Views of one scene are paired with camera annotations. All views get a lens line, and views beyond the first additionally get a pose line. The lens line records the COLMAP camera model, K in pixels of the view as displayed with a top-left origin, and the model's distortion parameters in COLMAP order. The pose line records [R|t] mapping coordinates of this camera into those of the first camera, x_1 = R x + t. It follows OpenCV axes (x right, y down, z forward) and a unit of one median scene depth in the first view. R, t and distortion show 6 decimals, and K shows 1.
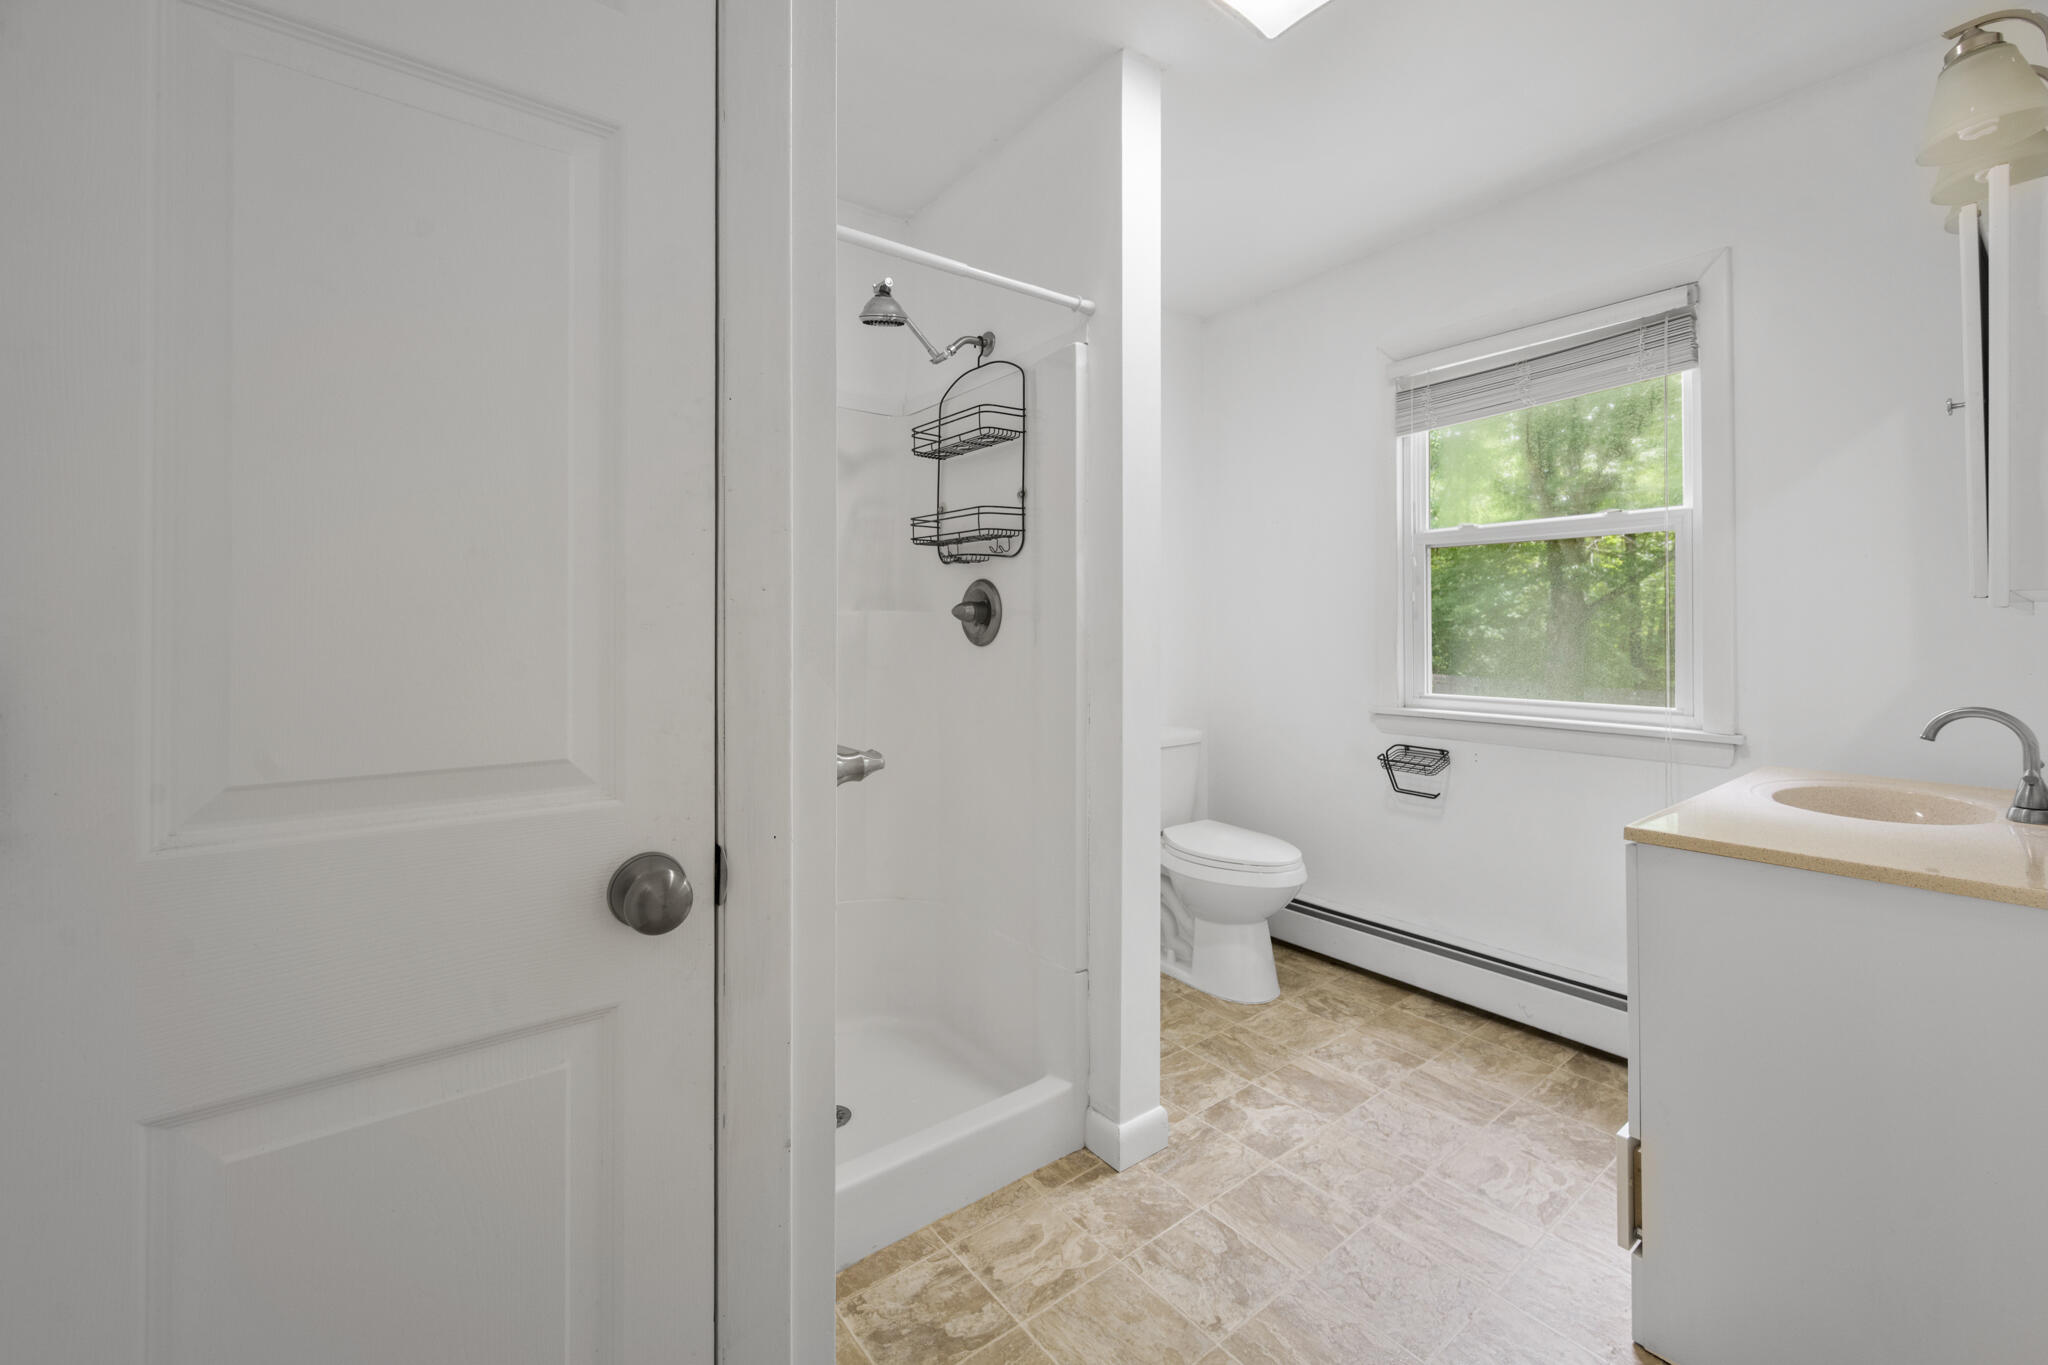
lens RADIAL K [[822.4, 0, 1032.7], [0, 822.4, 617.6], [0, 0, 1]] dist [0.000616, 0.000288]
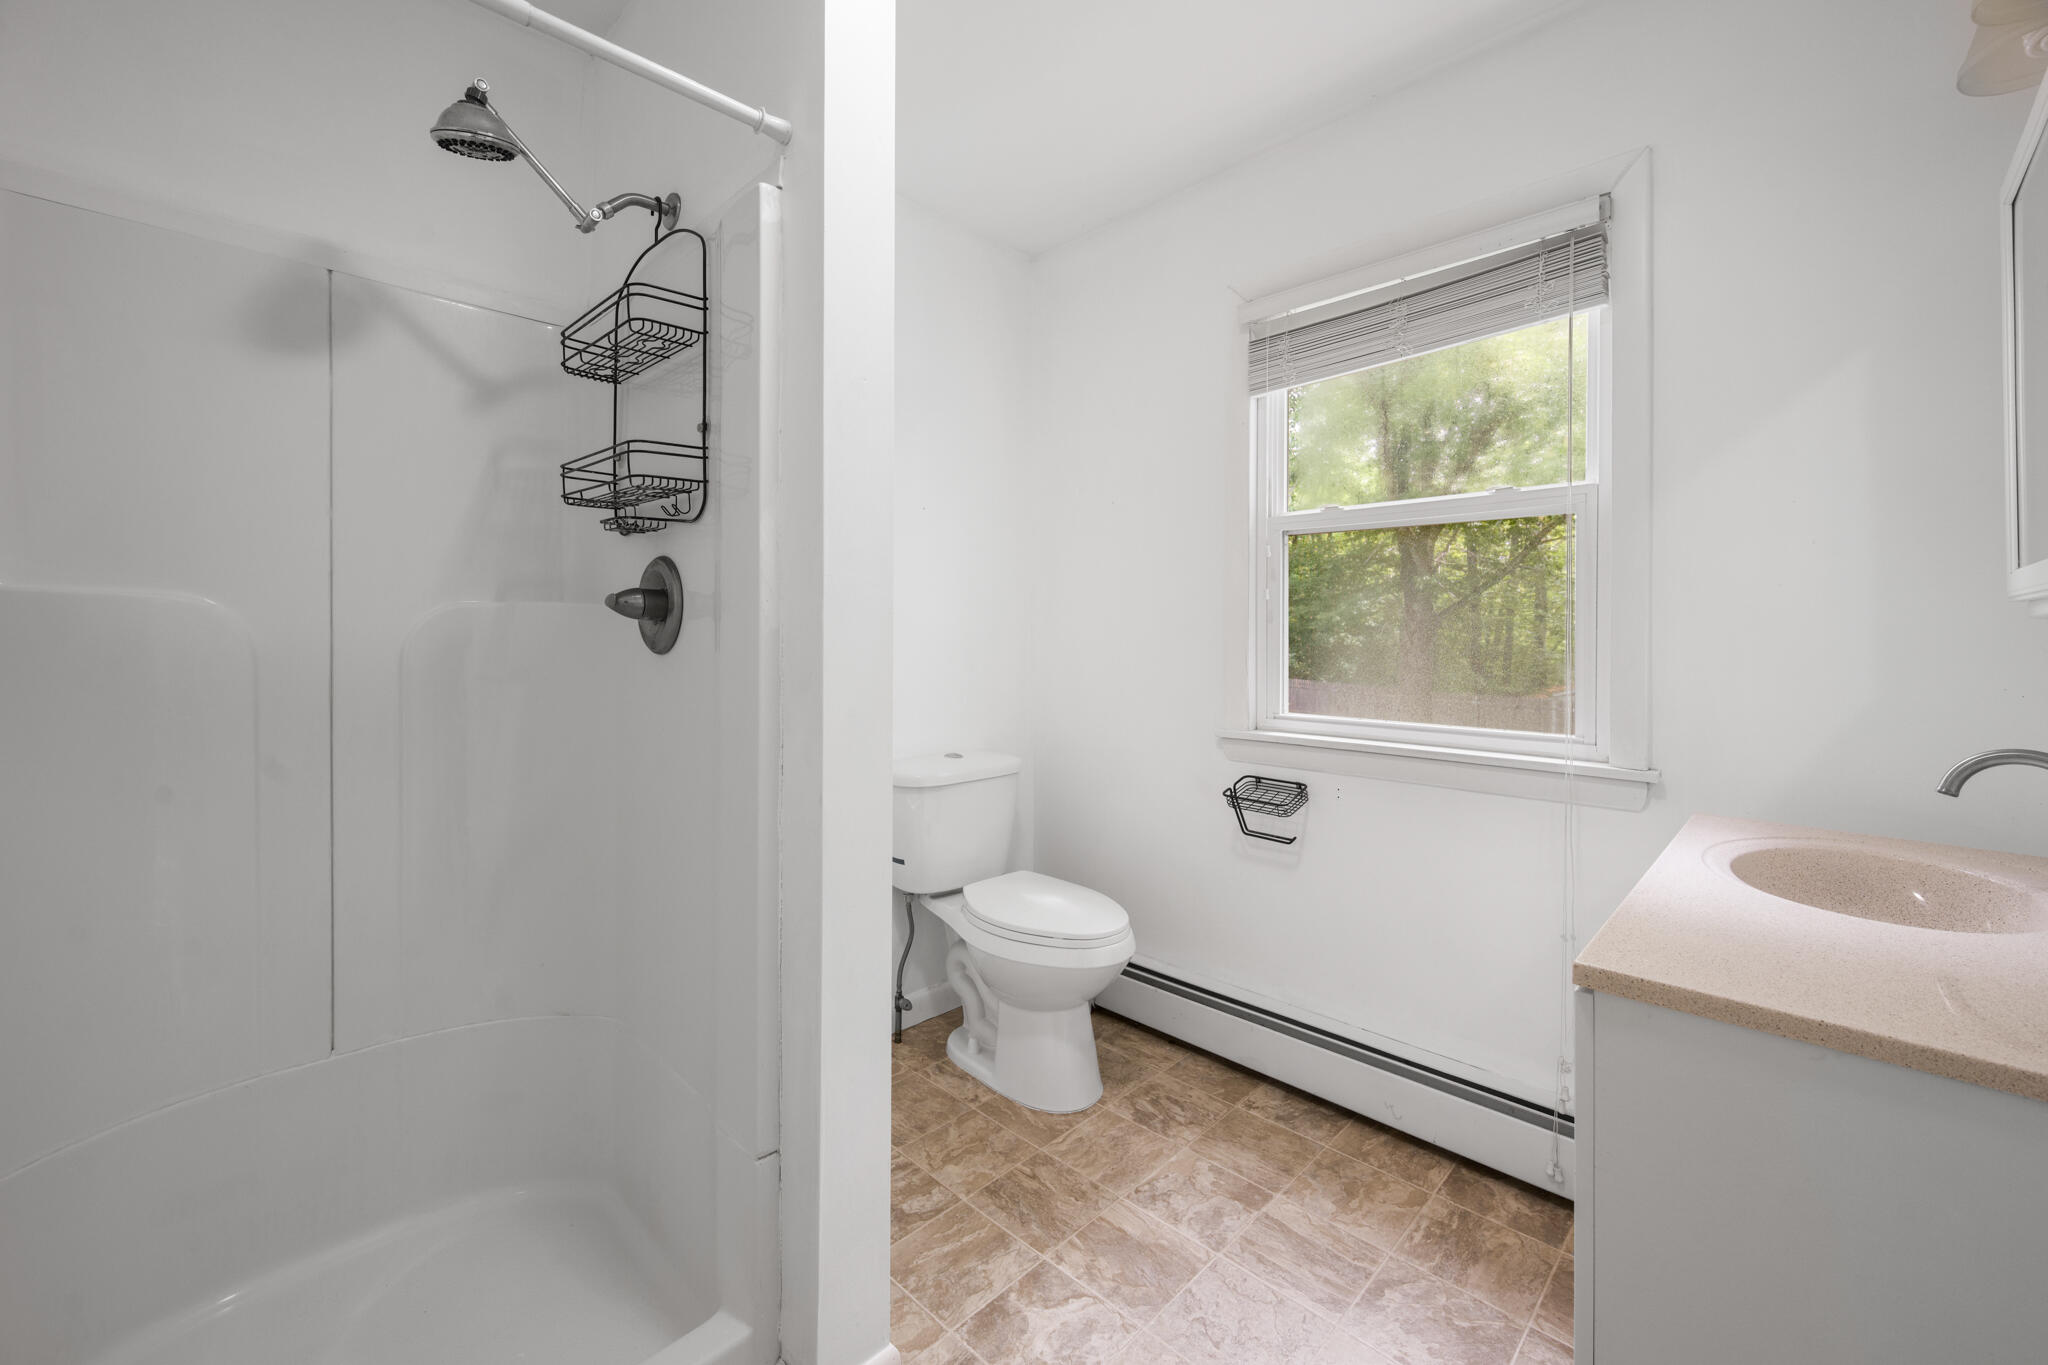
lens RADIAL K [[836.7, 0, 1023.4], [0, 836.7, 625.7], [0, 0, 1]] dist [0.000993, 0.000299]
pose [[0.990717, 0.007748, 0.135718, 0.135367], [-0.008290, 0.999960, 0.003423, 0.005691], [-0.135686, -0.004517, 0.990742, 0.258057]]
